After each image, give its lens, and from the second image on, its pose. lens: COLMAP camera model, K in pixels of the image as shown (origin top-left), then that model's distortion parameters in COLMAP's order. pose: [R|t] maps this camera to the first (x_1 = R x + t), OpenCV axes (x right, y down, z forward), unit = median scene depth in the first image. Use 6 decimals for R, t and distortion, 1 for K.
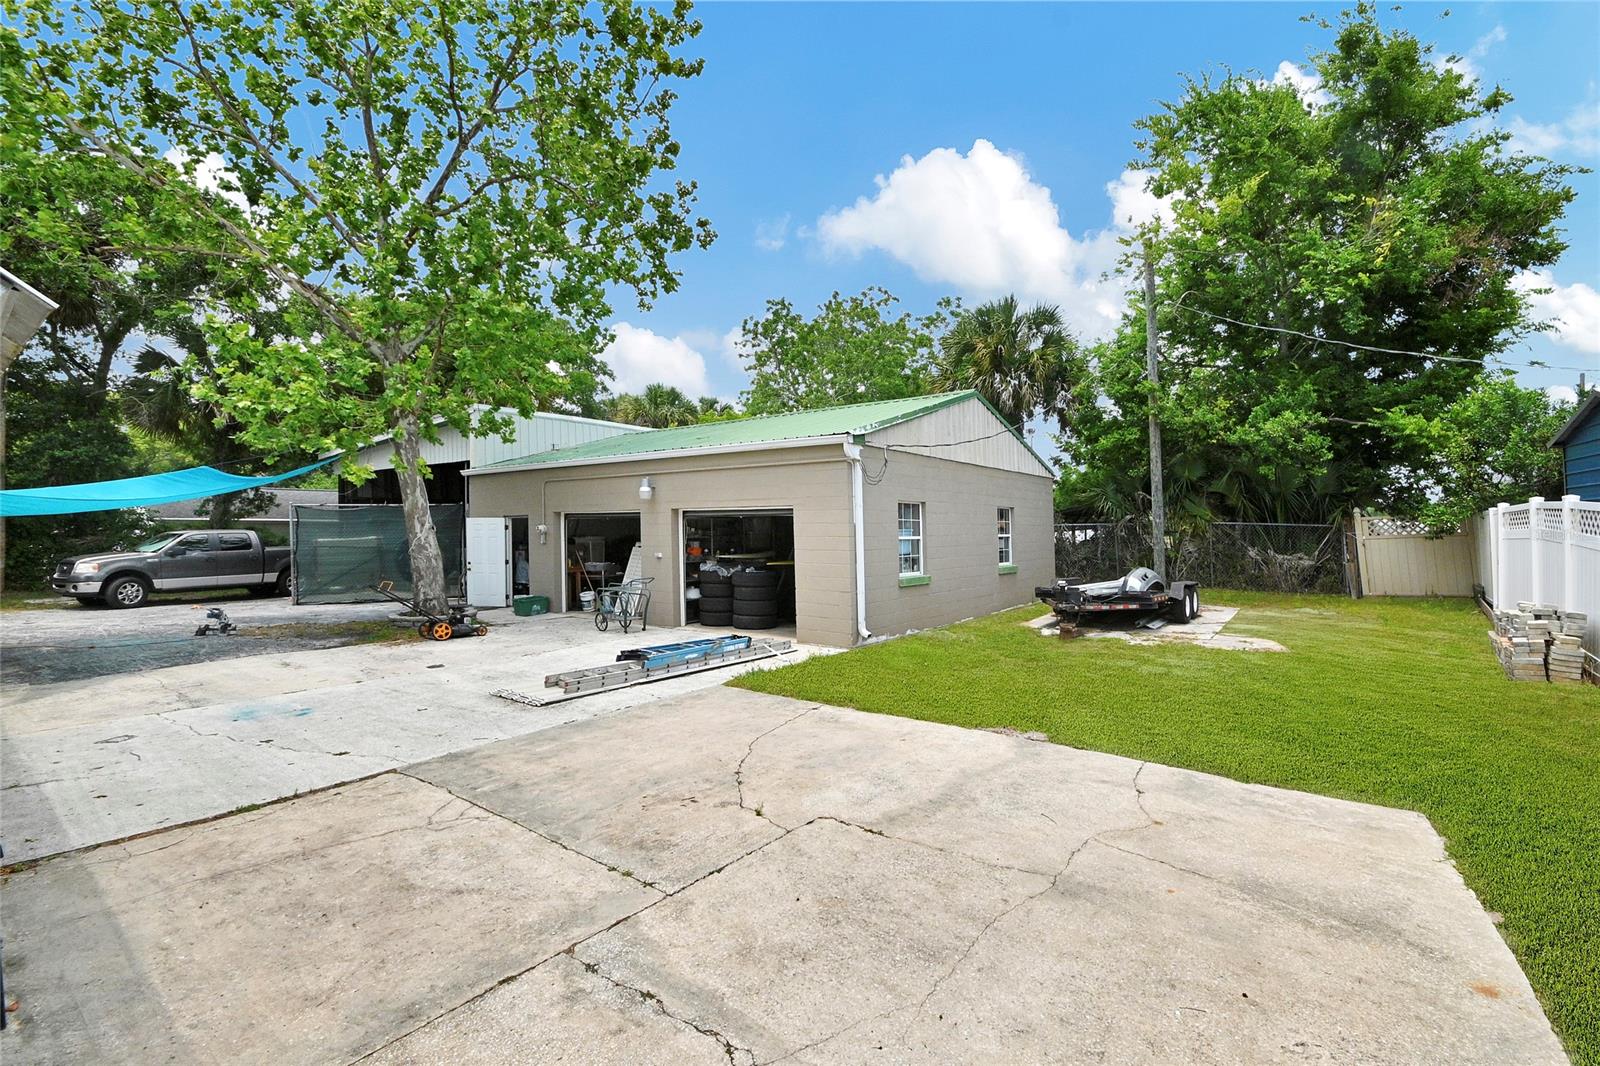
lens RADIAL K [[722.1, 0, 795.2], [0, 722.1, 519.7], [0, 0, 1]] dist [0.009418, 0.000965]
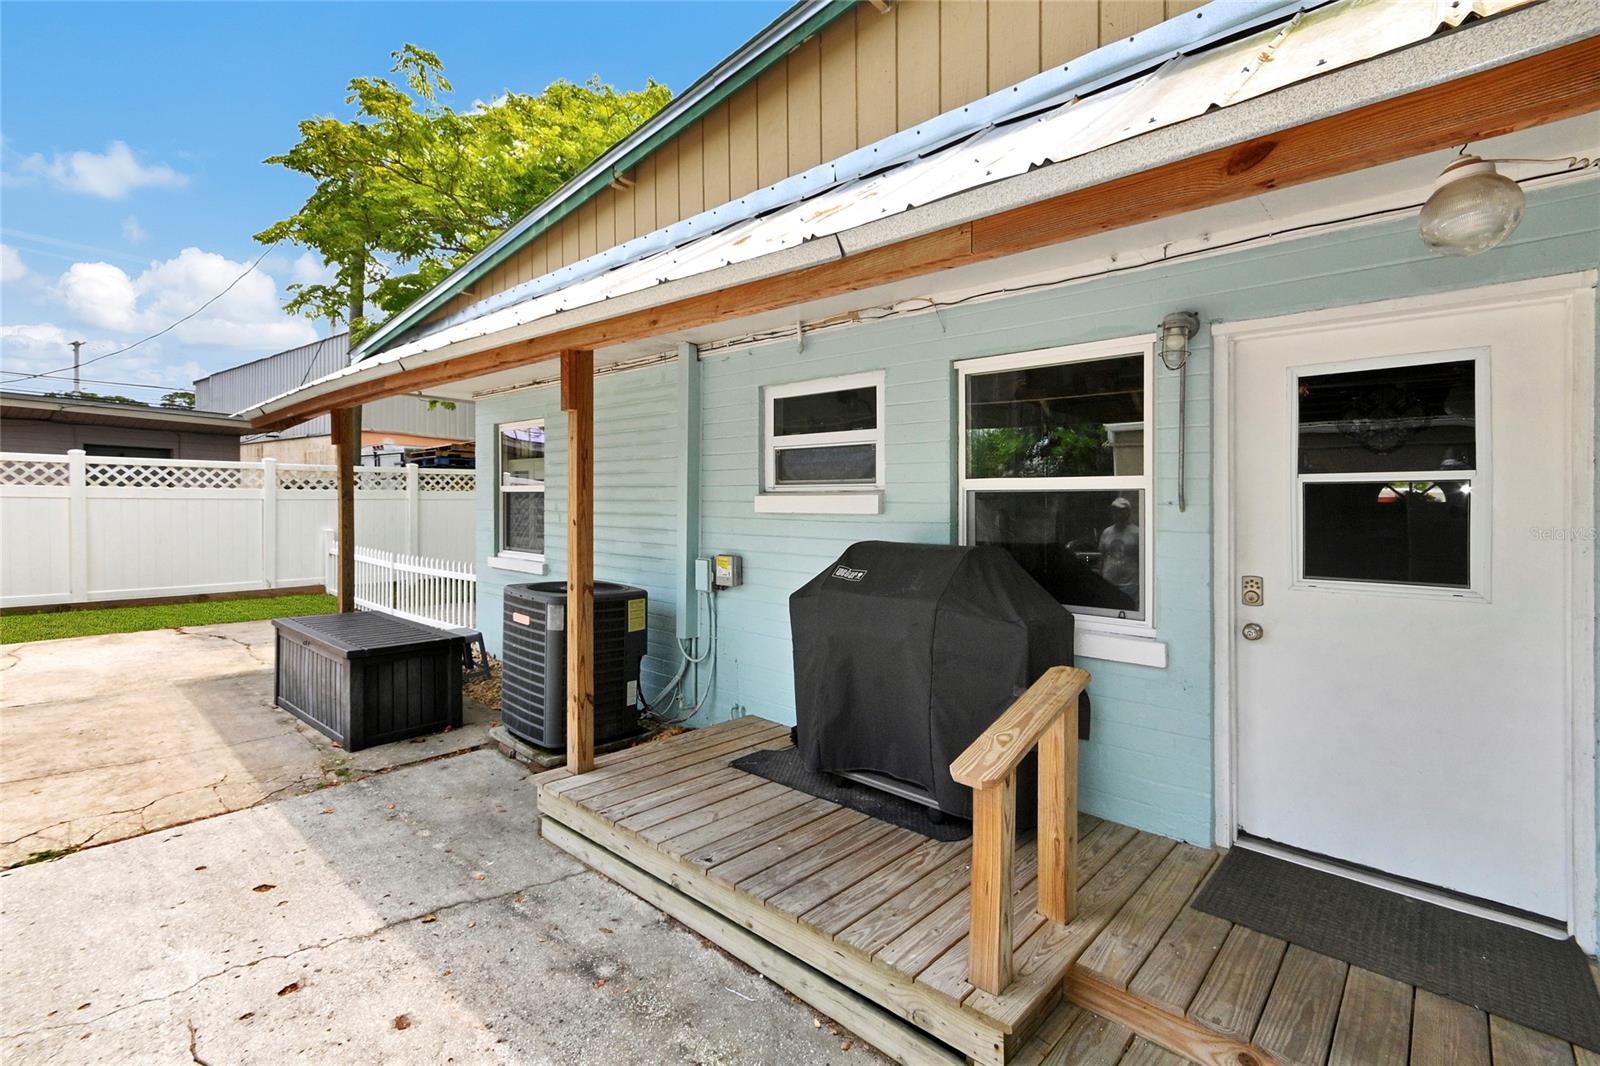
lens RADIAL K [[722.1, 0, 795.2], [0, 722.1, 519.7], [0, 0, 1]] dist [0.009418, 0.000965]
pose [[-0.998614, -0.027177, 0.045082, -1.584576], [-0.027548, 0.999591, -0.007631, 0.076702], [-0.044856, -0.008862, -0.998954, 1.783981]]
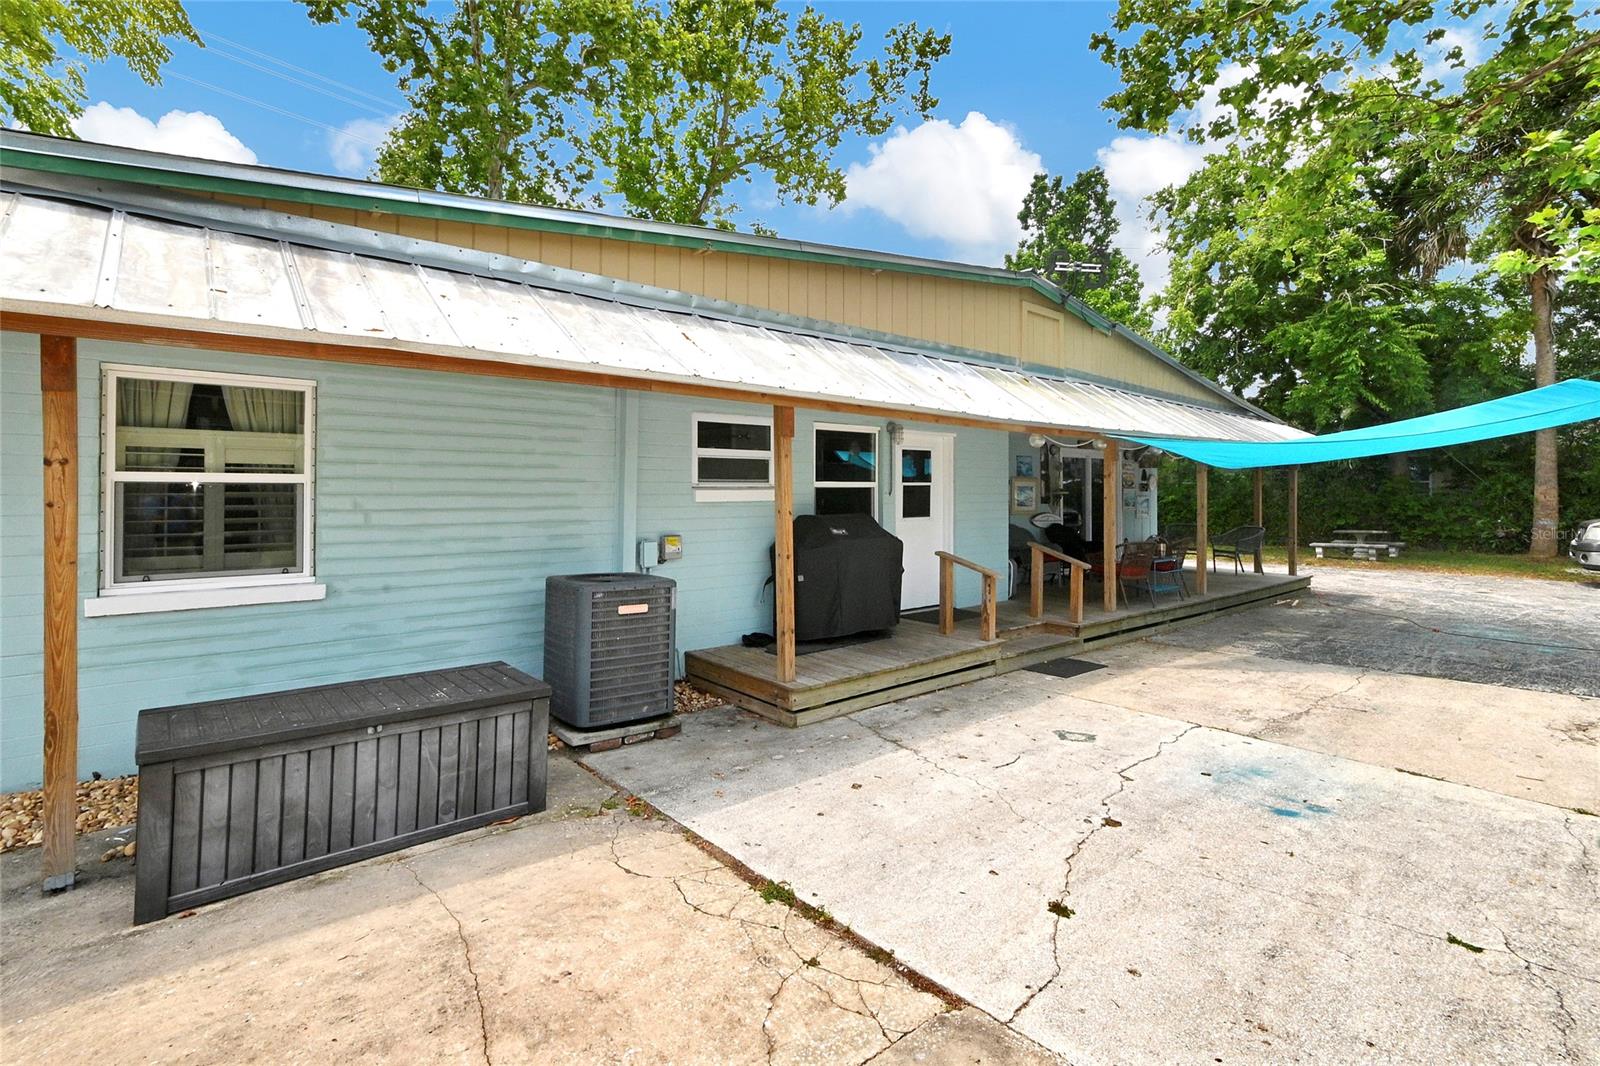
lens RADIAL K [[722.1, 0, 795.2], [0, 722.1, 519.7], [0, 0, 1]] dist [0.009418, 0.000965]
pose [[-0.206302, 0.033115, -0.977928, -0.155104], [0.017449, 0.999393, 0.030160, 0.054758], [0.978333, -0.010842, -0.206754, 1.246517]]
